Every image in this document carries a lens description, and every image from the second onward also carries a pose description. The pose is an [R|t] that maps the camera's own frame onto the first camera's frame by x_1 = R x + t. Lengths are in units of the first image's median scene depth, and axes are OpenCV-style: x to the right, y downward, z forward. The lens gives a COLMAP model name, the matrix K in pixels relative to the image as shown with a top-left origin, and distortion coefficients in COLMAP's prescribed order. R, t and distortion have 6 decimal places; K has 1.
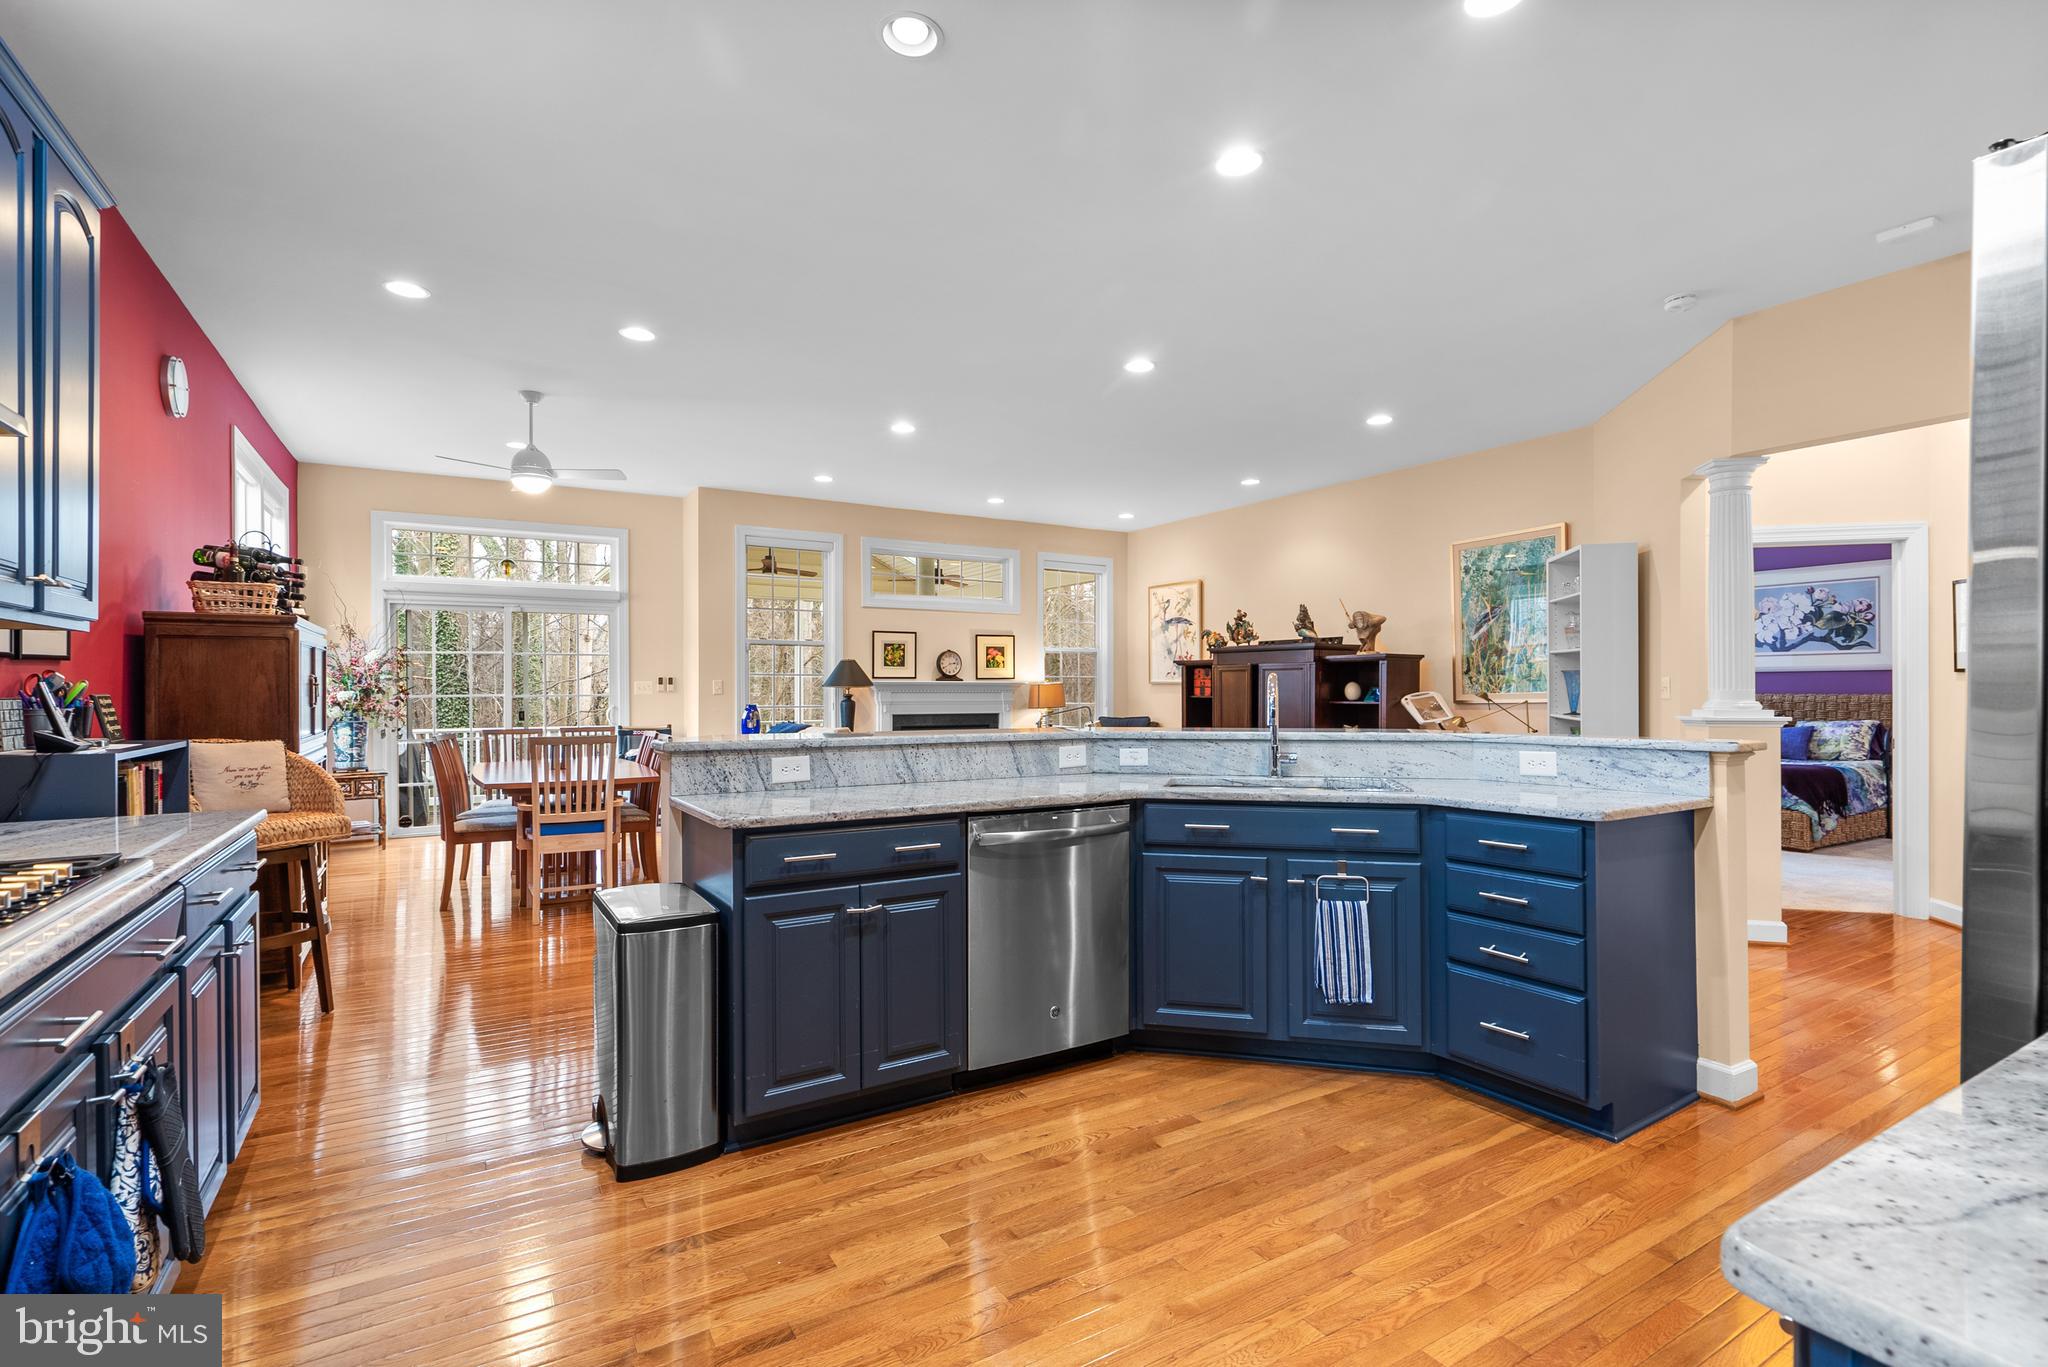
lens RADIAL K [[934.5, 0, 1013.4], [0, 934.5, 693.4], [0, 0, 1]] dist [-0.008632, 0.004443]
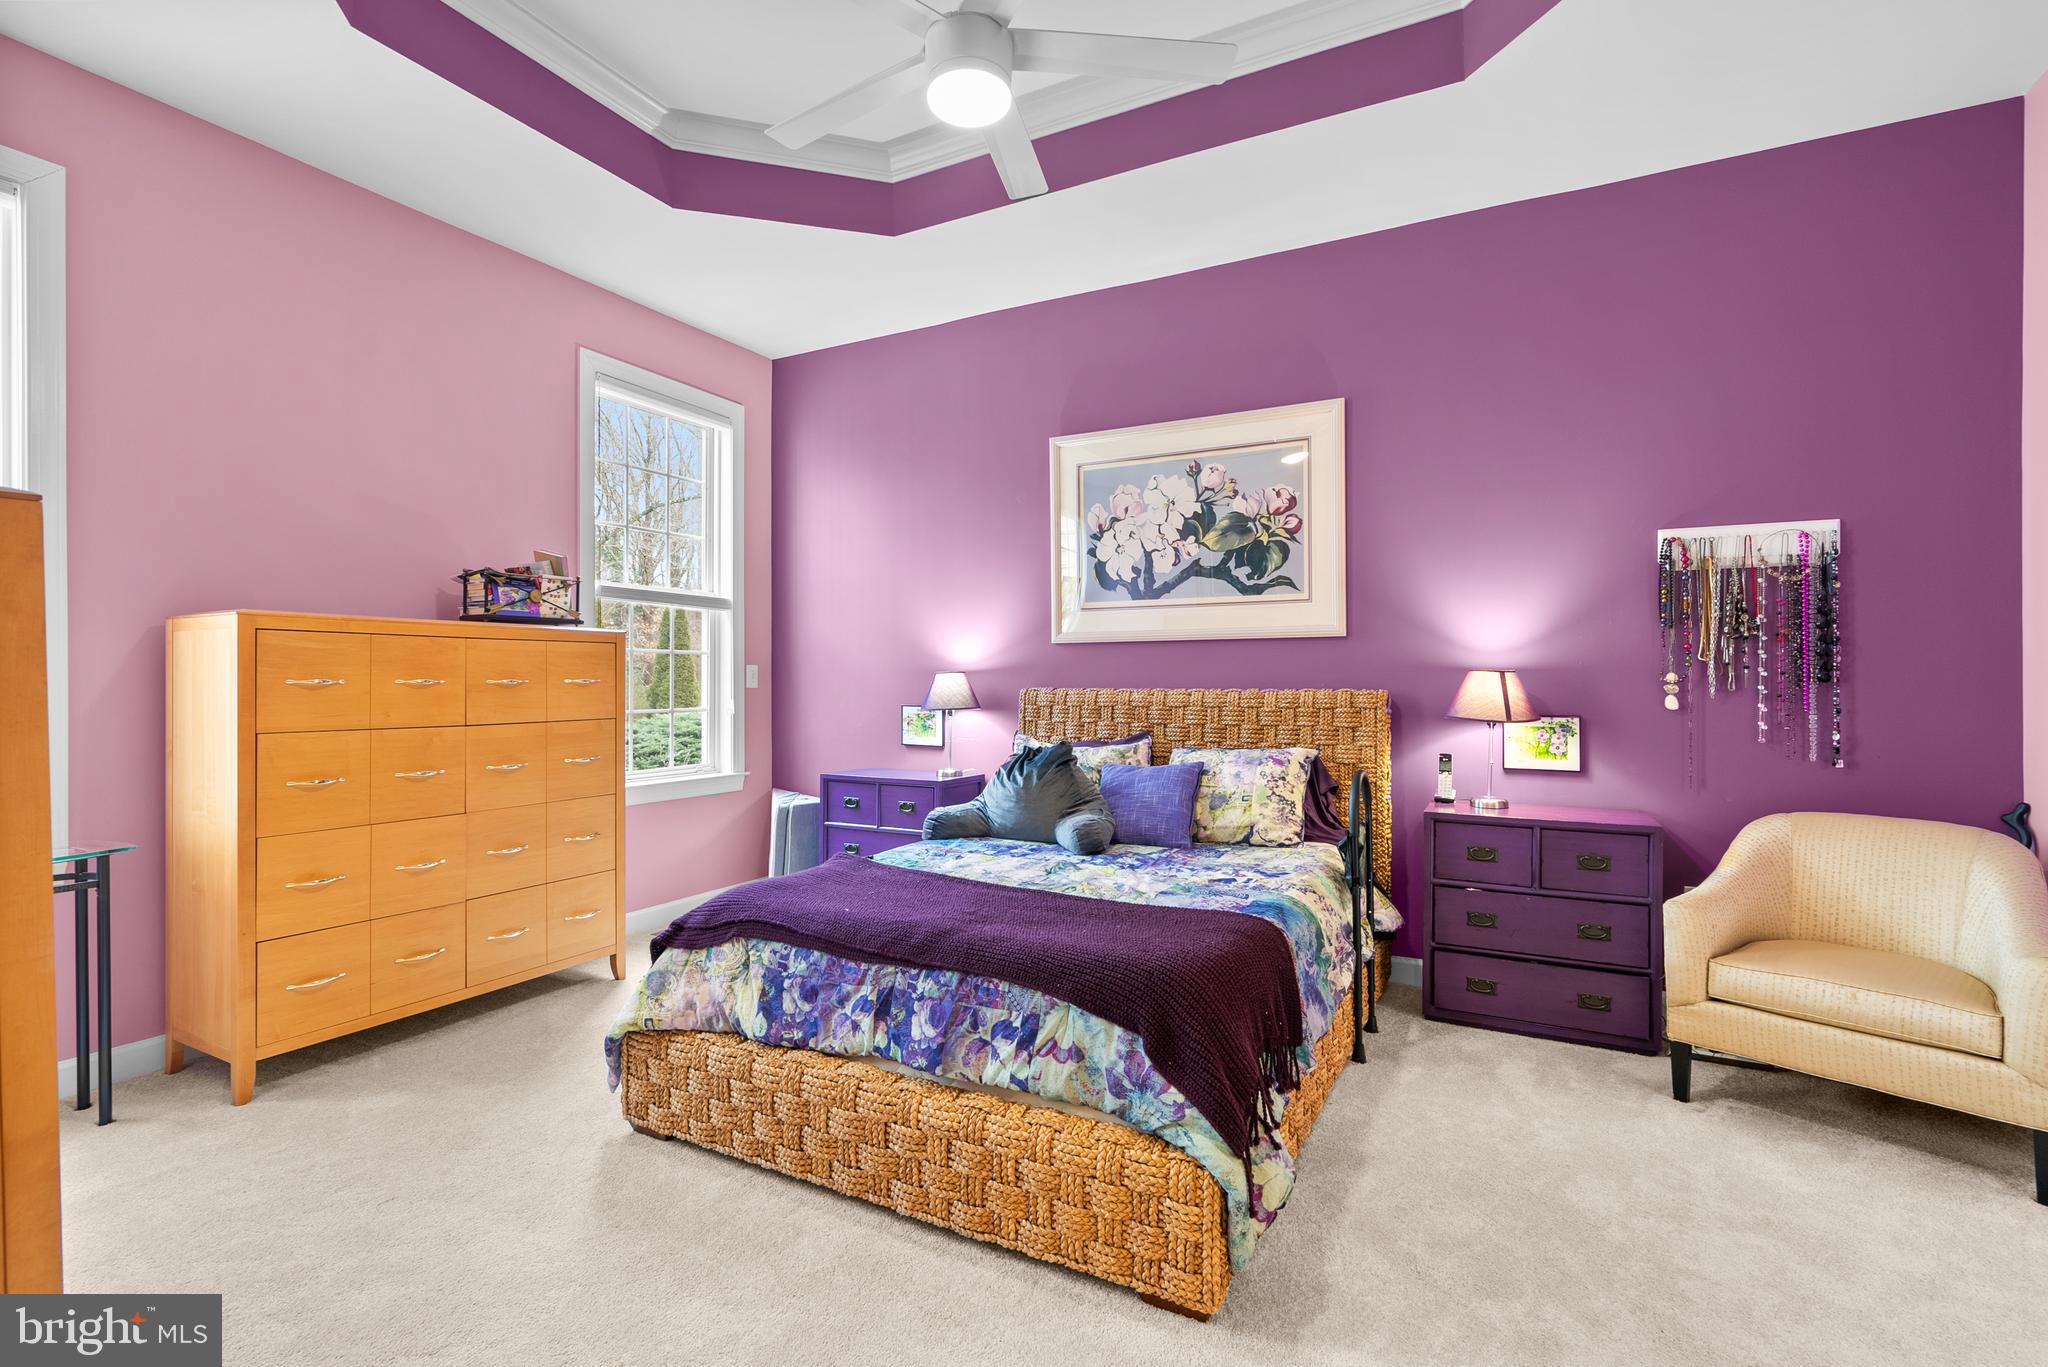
lens RADIAL K [[934.5, 0, 1020.7], [0, 934.5, 681.9], [0, 0, 1]] dist [-0.008632, 0.004443]
pose [[0.855297, 0.000215, 0.518137, 0.549706], [0.001279, 0.999996, -0.002525, -0.001782], [-0.518136, 0.002822, 0.855294, 0.657678]]
